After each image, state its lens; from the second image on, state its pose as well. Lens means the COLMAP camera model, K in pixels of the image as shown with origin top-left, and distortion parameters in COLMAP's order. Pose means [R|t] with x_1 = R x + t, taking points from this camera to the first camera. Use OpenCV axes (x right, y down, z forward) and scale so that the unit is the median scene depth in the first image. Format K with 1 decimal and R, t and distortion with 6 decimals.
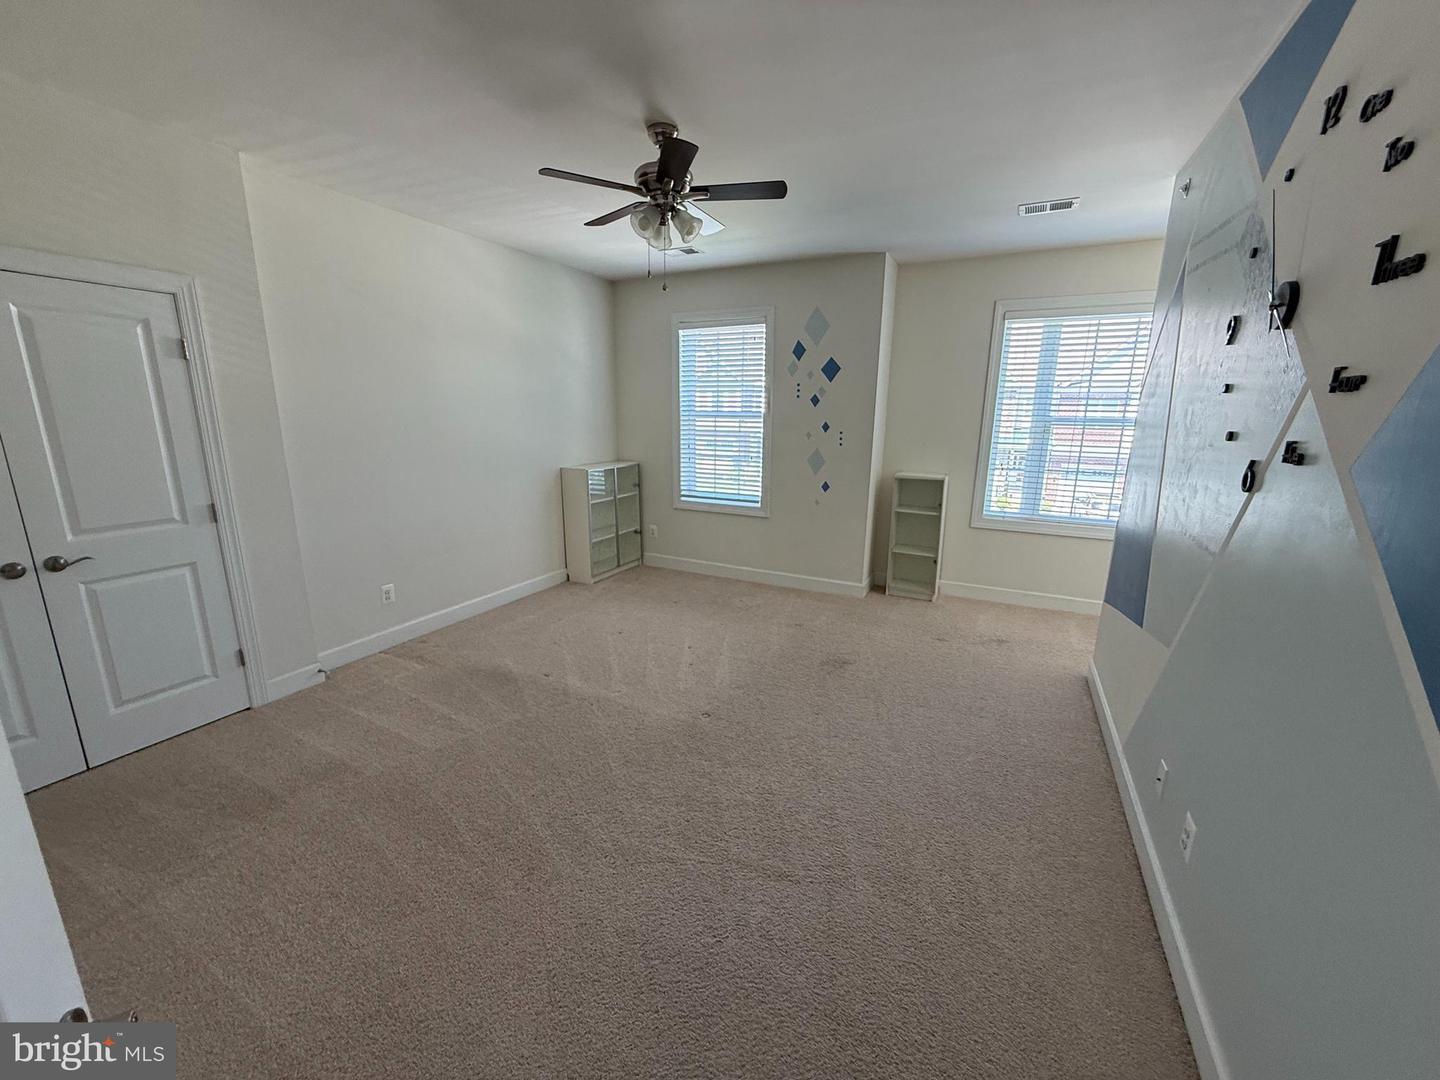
lens RADIAL K [[574.2, 0, 718.6], [0, 574.2, 538.0], [0, 0, 1]] dist [0.000735, 0.000644]
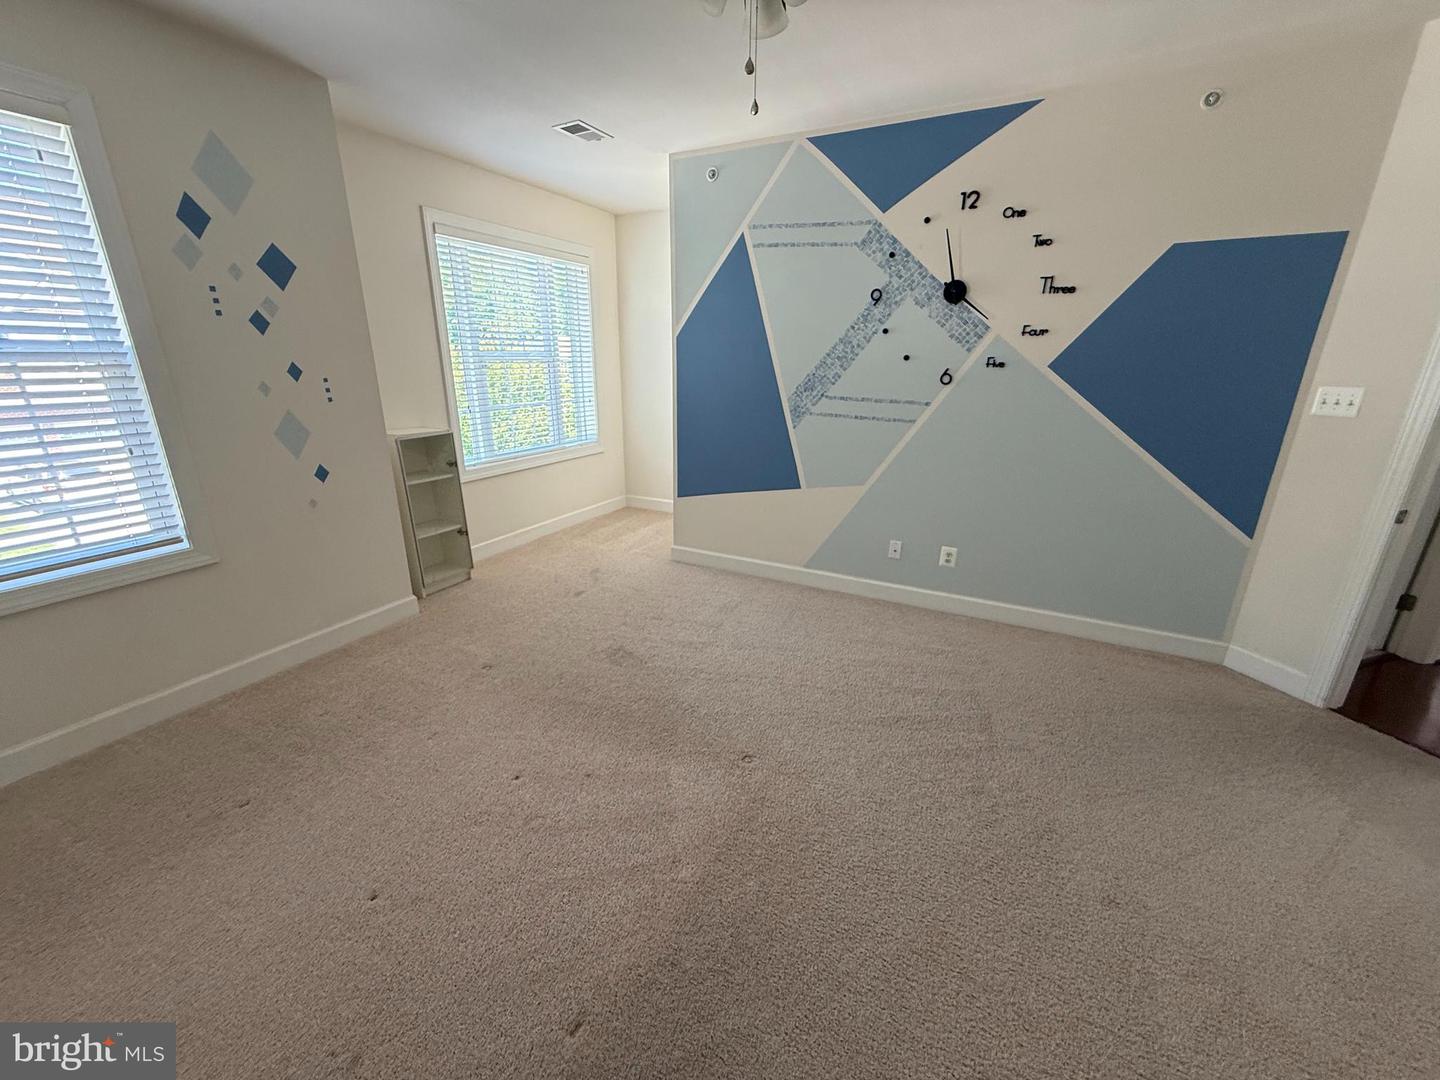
lens RADIAL K [[574.2, 0, 719.4], [0, 574.2, 546.5], [0, 0, 1]] dist [0.000735, 0.000644]
pose [[0.045092, -0.333350, 0.941724, -0.395653], [0.210795, 0.924633, 0.317207, -0.124618], [-0.976490, 0.184207, 0.111962, 0.553957]]
